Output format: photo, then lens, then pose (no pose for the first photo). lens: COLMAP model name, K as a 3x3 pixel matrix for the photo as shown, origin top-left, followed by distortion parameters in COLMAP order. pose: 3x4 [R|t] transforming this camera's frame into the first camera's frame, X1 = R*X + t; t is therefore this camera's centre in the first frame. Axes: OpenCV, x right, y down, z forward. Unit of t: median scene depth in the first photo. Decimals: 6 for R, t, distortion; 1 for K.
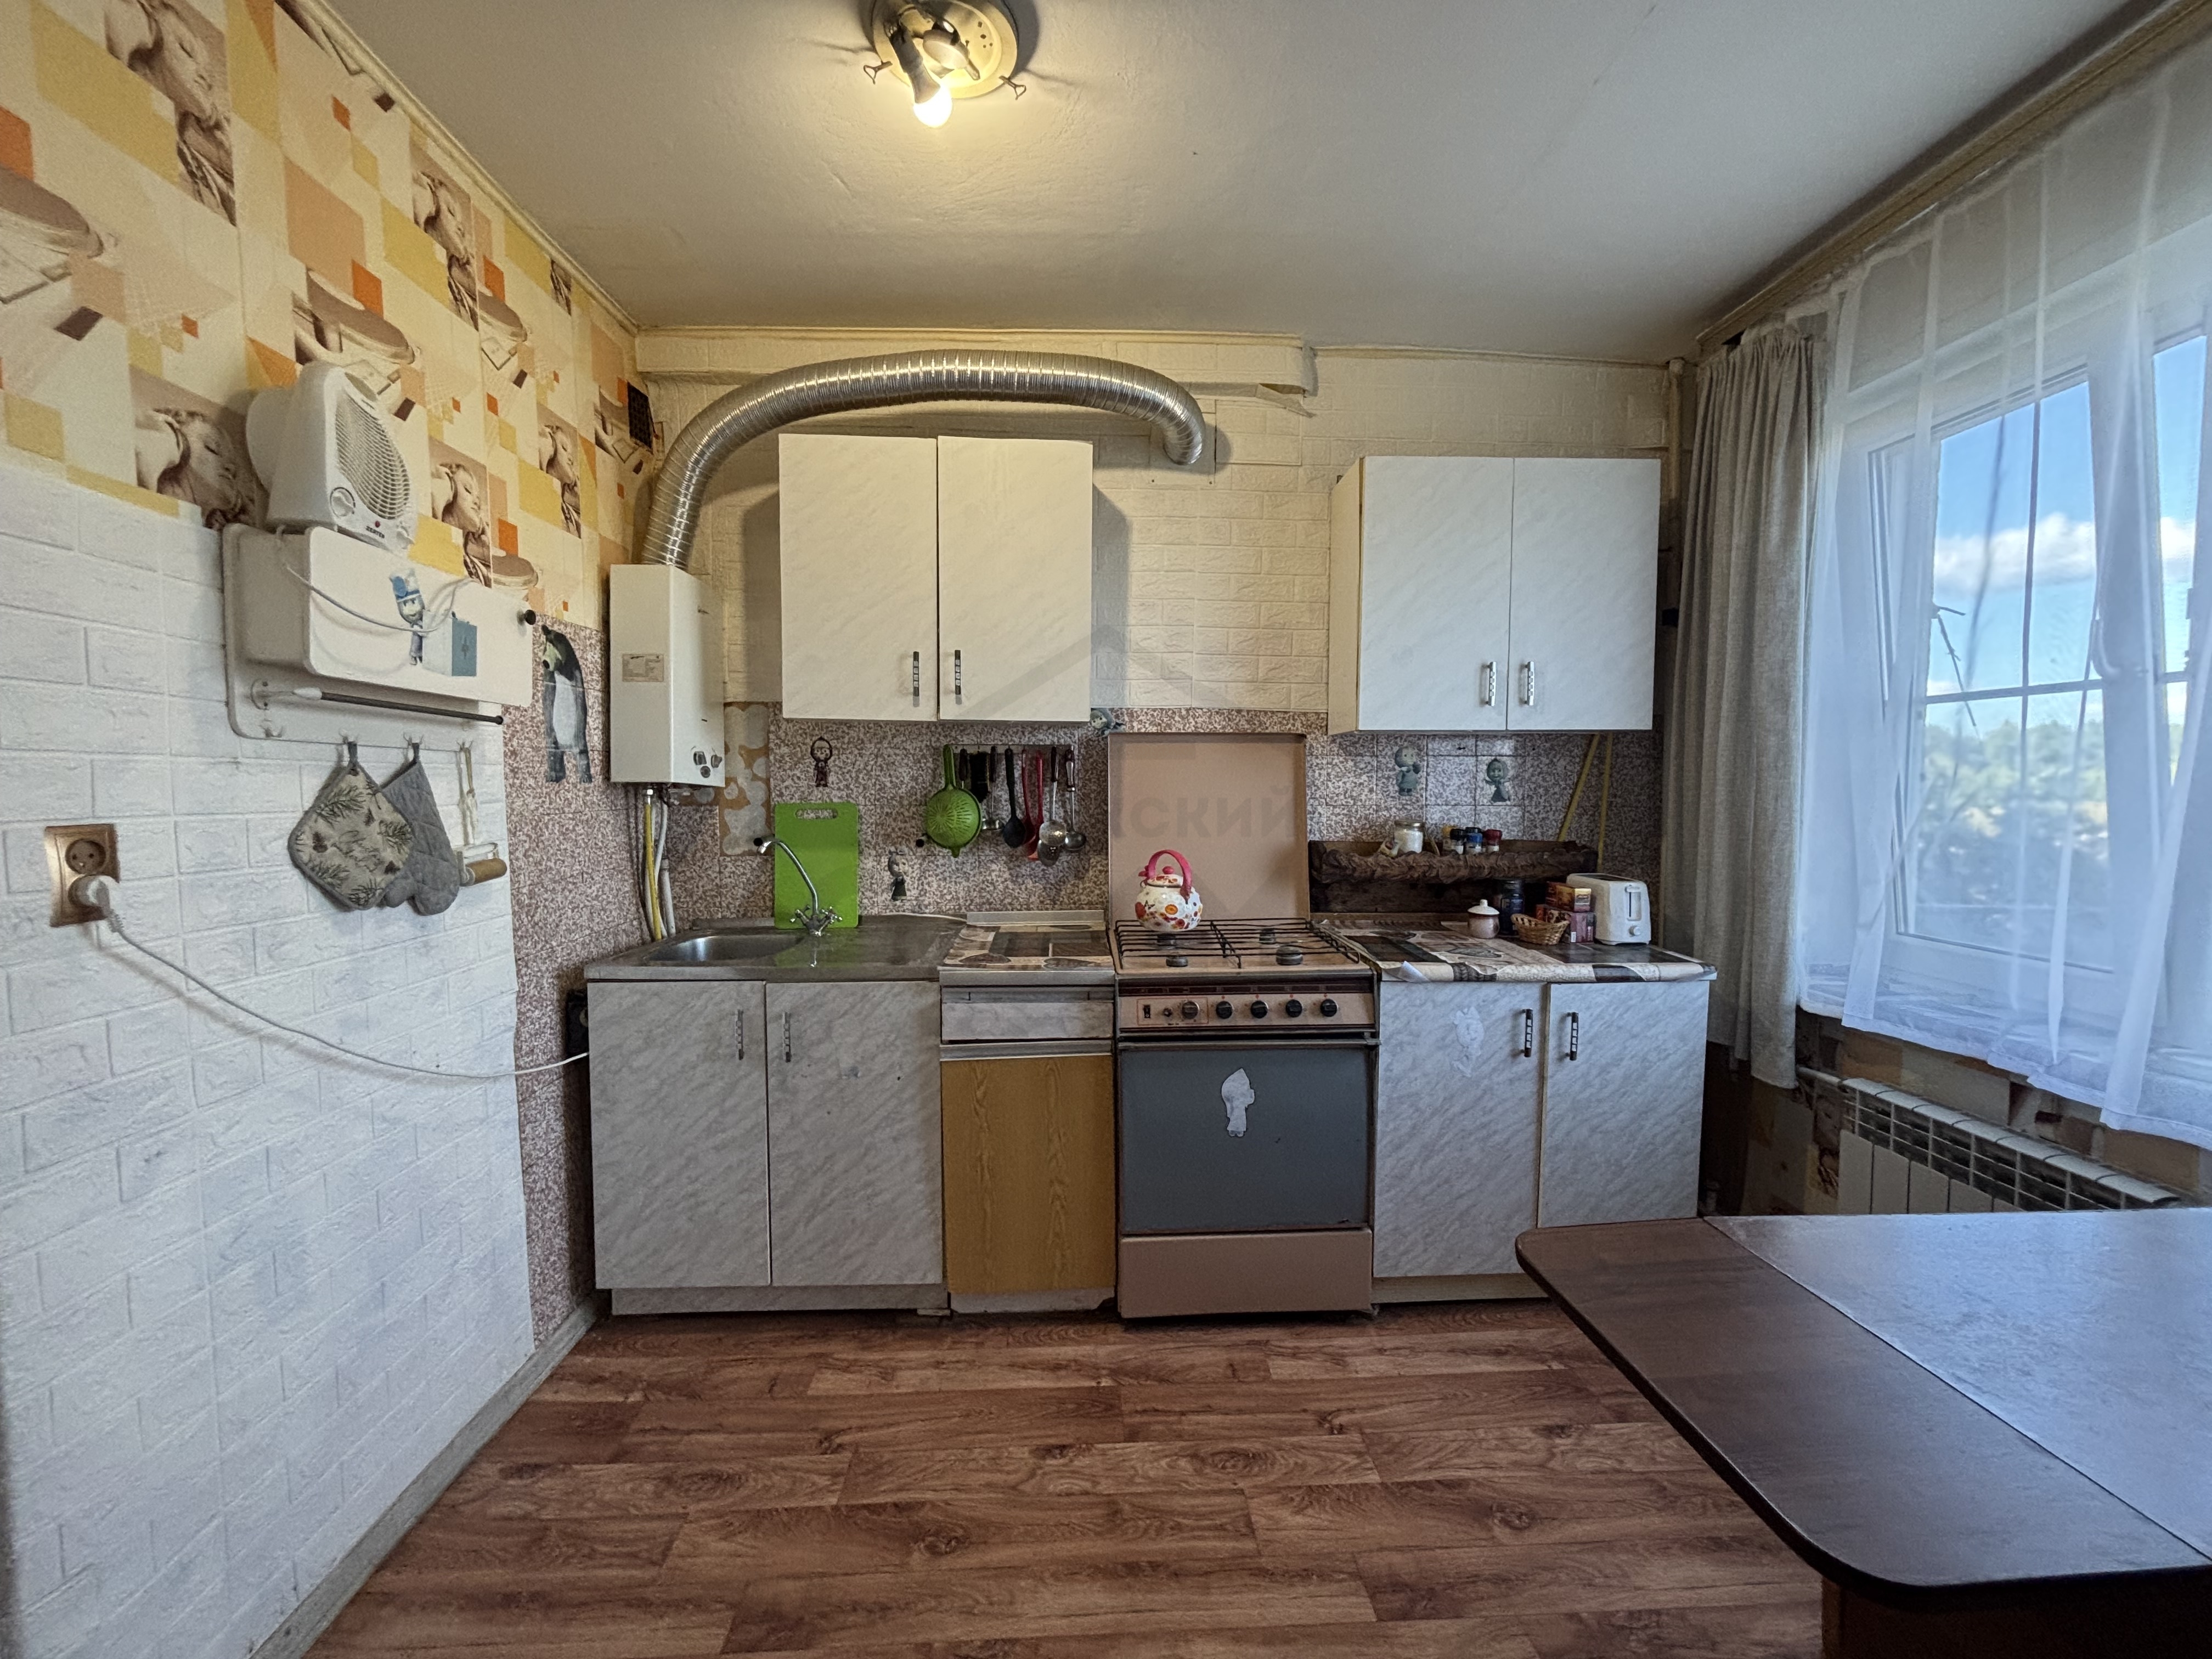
lens RADIAL K [[894.5, 0, 1106.4], [0, 894.5, 831.1], [0, 0, 1]] dist [0.000379, 0.000169]
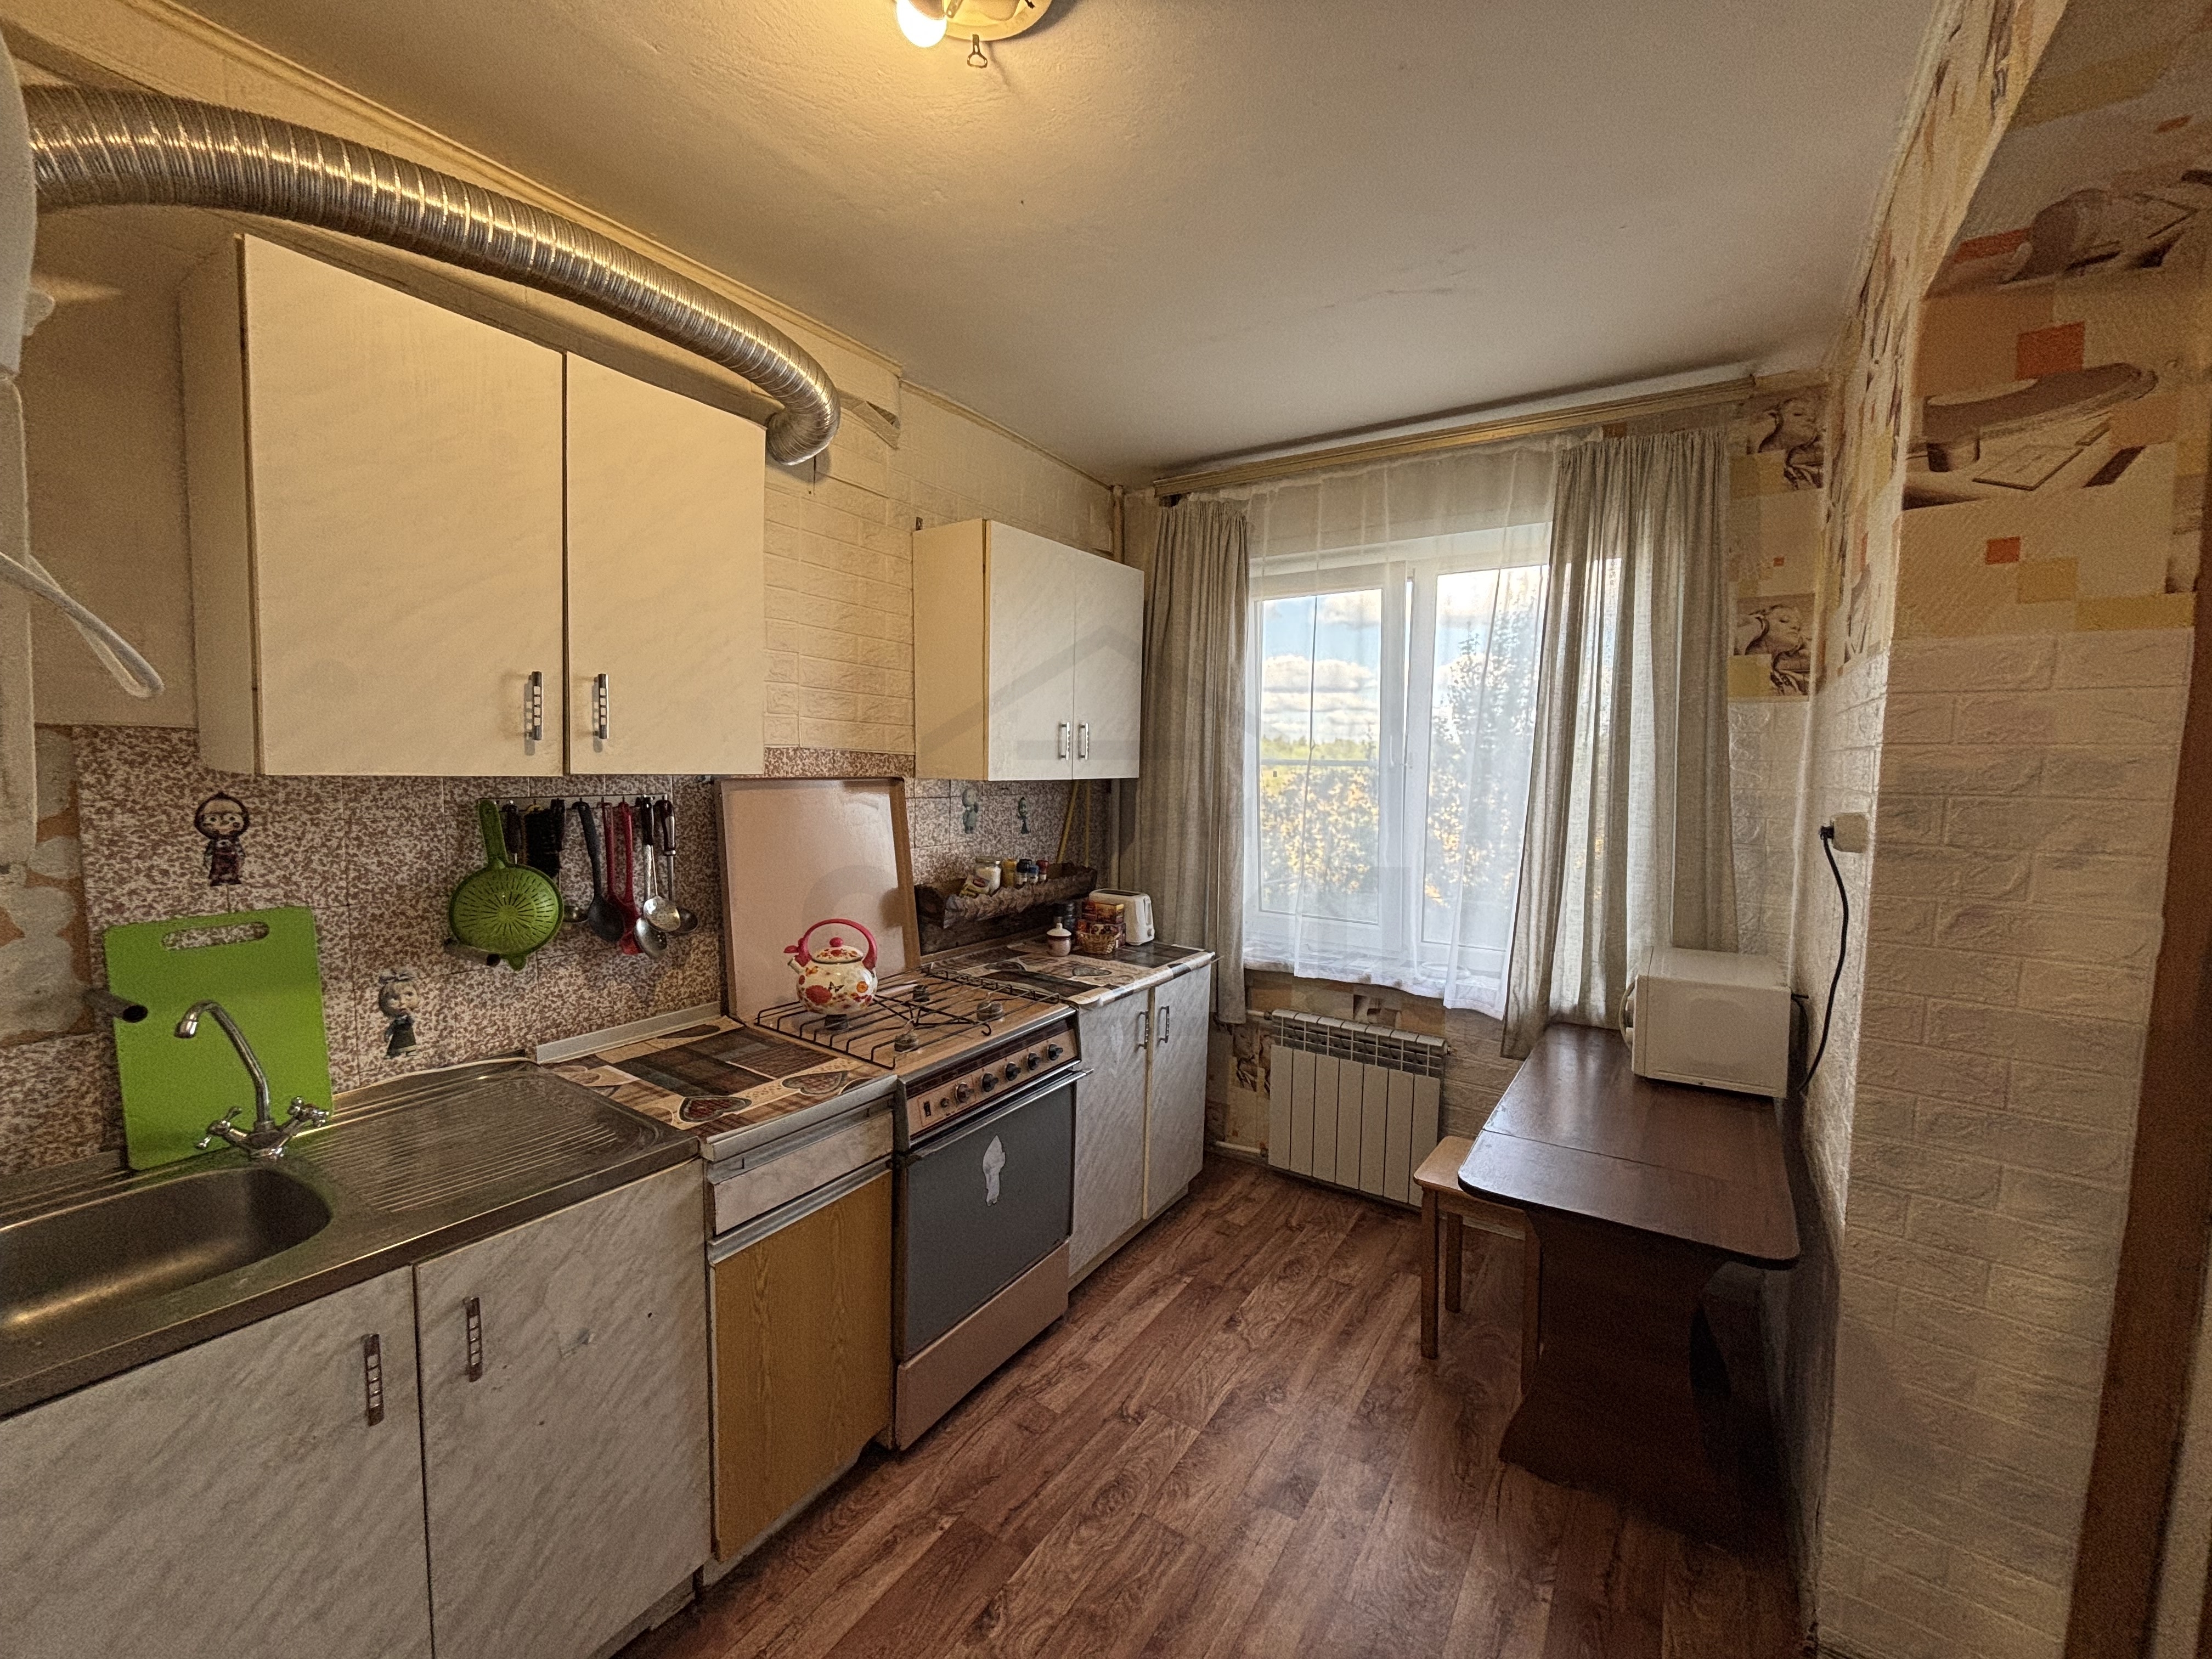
lens RADIAL K [[894.5, 0, 1105.0], [0, 894.5, 828.8], [0, 0, 1]] dist [0.000379, 0.000169]
pose [[0.590937, -0.056523, 0.804735, -0.552176], [0.031651, 0.998399, 0.046883, -0.115959], [-0.806097, -0.002235, 0.591779, 0.309764]]
